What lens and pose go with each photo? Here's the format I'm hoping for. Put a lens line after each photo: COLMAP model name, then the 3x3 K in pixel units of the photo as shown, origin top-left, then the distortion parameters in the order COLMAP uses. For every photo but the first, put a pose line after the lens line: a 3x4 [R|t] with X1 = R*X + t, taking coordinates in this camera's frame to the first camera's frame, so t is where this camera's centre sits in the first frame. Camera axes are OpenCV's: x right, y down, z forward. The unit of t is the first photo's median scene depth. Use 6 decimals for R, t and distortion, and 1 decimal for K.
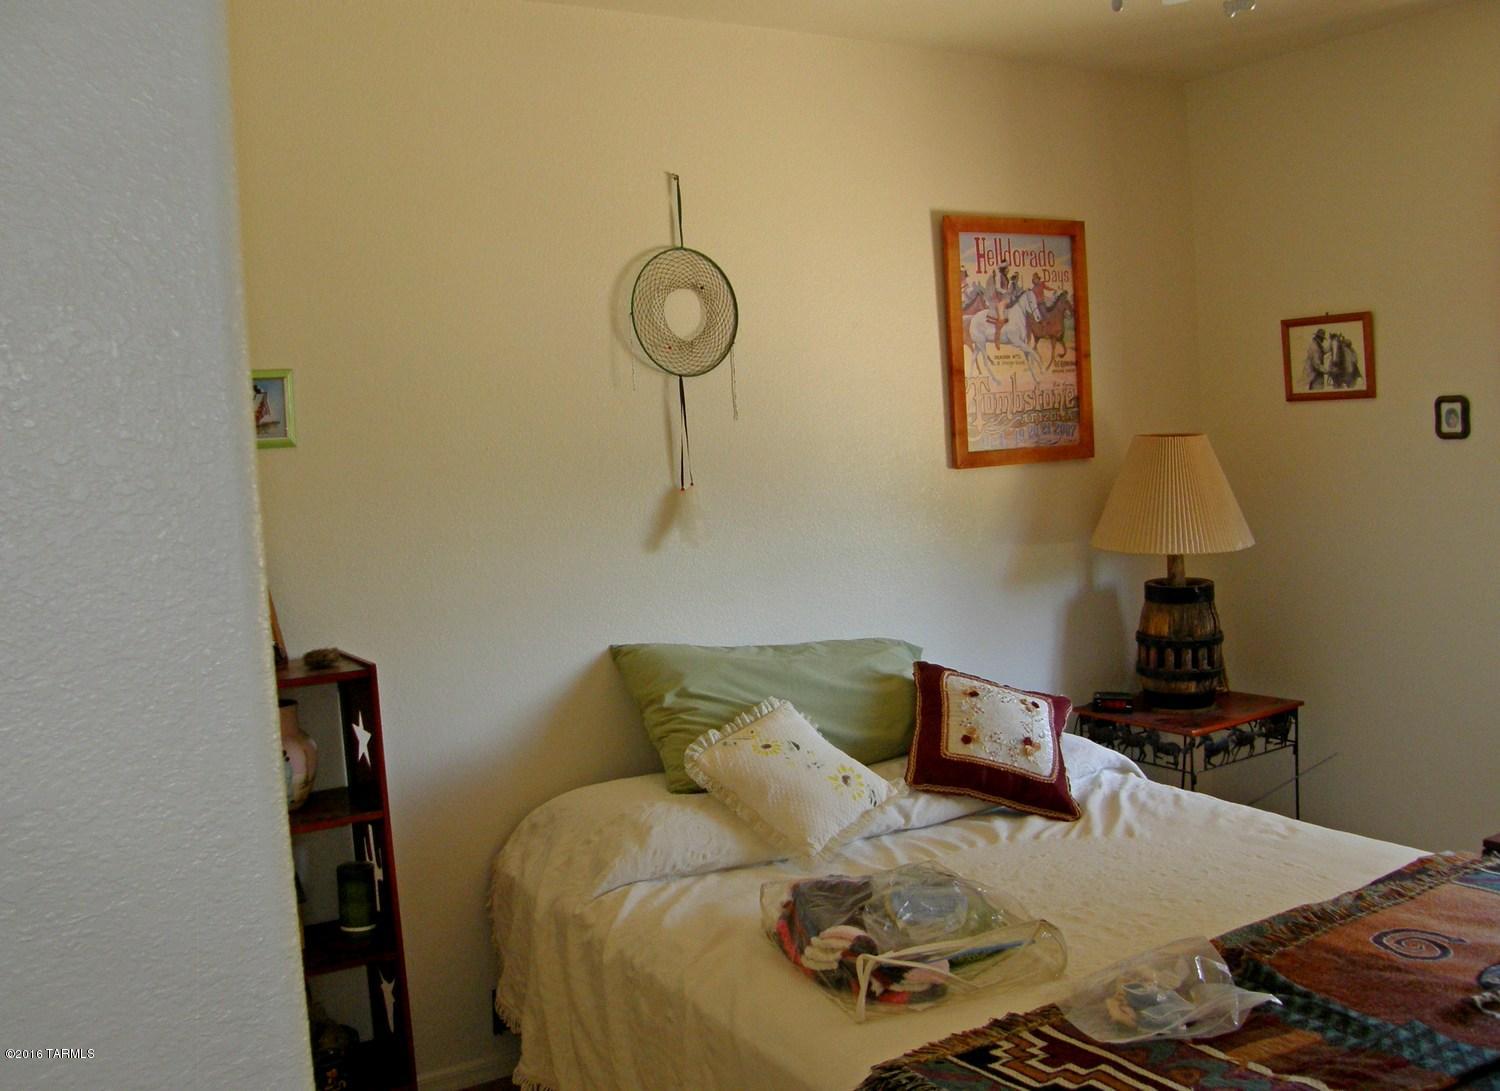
lens RADIAL K [[1326.3, 0, 749.8], [0, 1326.3, 542.4], [0, 0, 1]] dist [-0.137346, 0.098255]
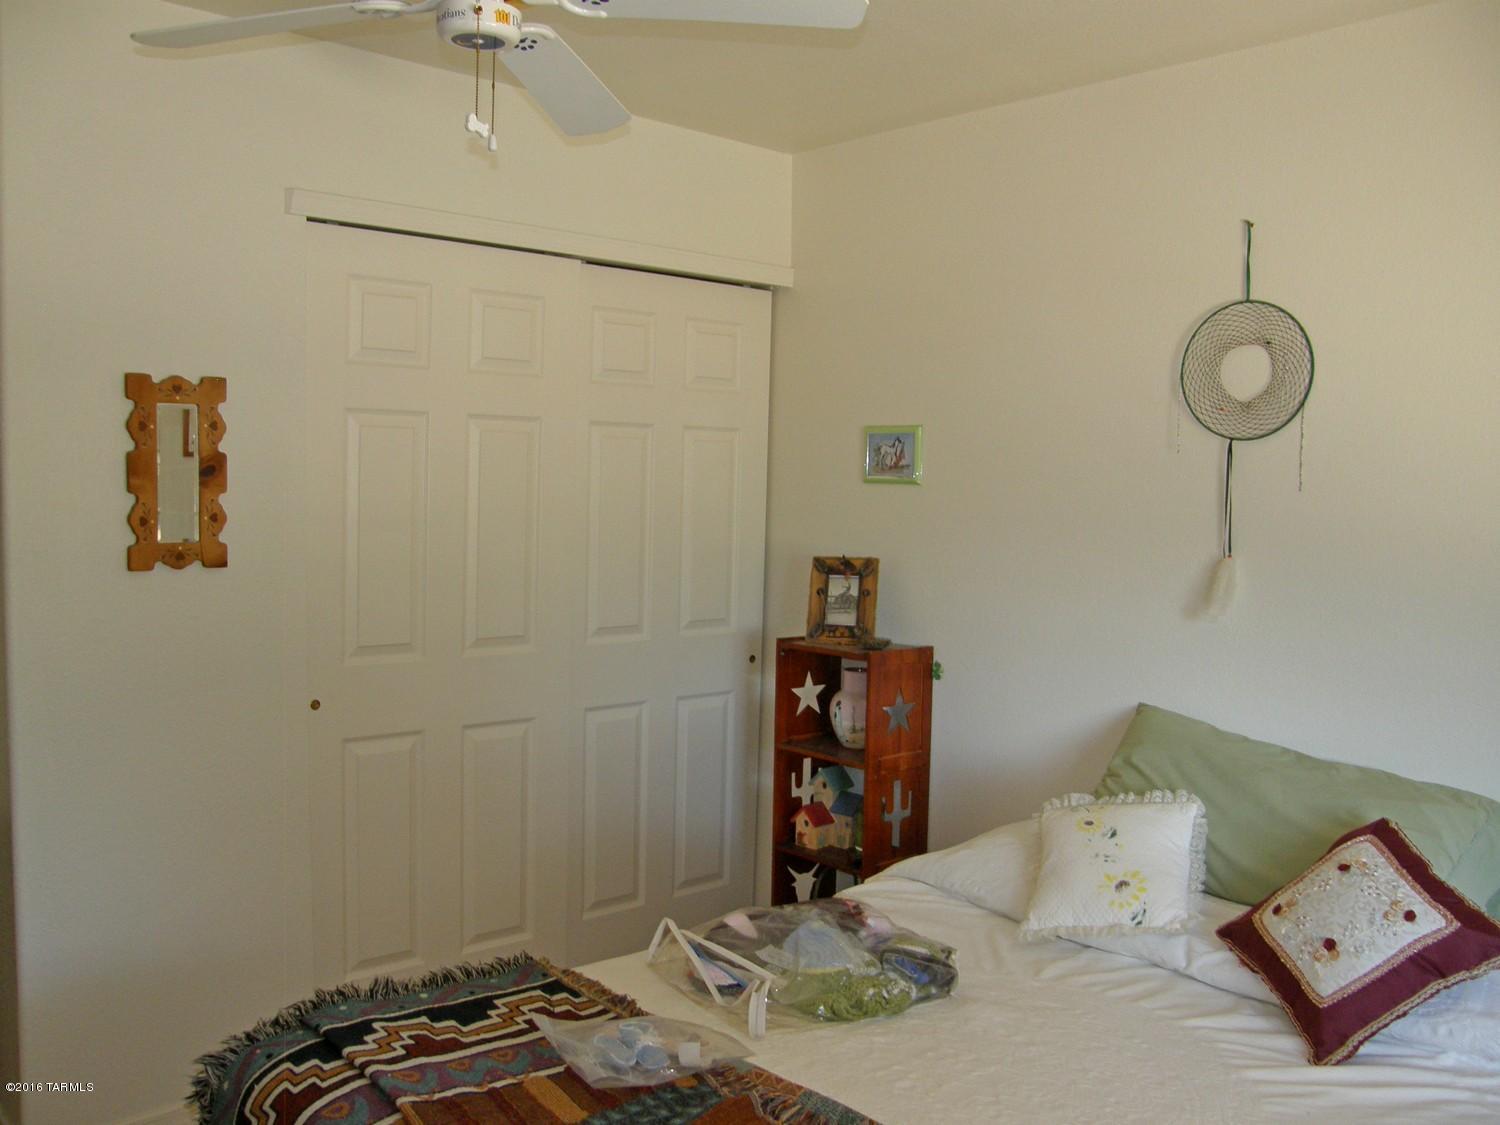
lens RADIAL K [[1276.2, 0, 753.7], [0, 1276.2, 582.3], [0, 0, 1]] dist [-0.160701, 0.142288]
pose [[0.209316, 0.133550, -0.968685, 0.766569], [-0.111714, 0.987410, 0.111993, -0.089328], [0.971446, 0.084773, 0.221600, 0.497628]]
